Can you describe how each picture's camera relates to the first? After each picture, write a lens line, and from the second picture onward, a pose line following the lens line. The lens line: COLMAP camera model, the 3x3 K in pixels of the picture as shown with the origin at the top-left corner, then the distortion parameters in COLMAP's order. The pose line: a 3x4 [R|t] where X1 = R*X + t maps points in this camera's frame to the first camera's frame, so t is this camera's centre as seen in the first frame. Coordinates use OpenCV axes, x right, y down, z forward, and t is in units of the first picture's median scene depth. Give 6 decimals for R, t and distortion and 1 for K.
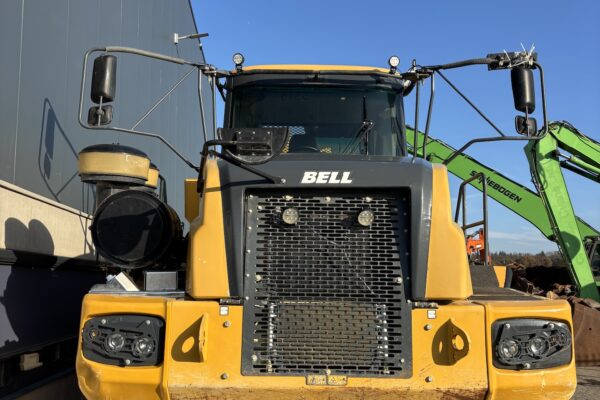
lens RADIAL K [[445.3, 0, 300.0], [0, 445.3, 200.0], [0, 0, 1]] dist [0.031691, 0.000323]
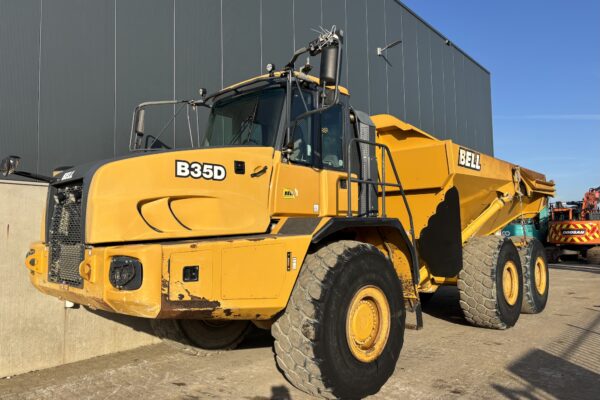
lens RADIAL K [[443.7, 0, 296.9], [0, 443.7, 205.3], [0, 0, 1]] dist [0.031373, -0.002732]
pose [[0.749129, -0.057904, -0.659889, 1.038813], [0.137044, 0.988168, 0.068868, -0.003082], [0.648094, -0.142025, 0.748200, 0.063041]]
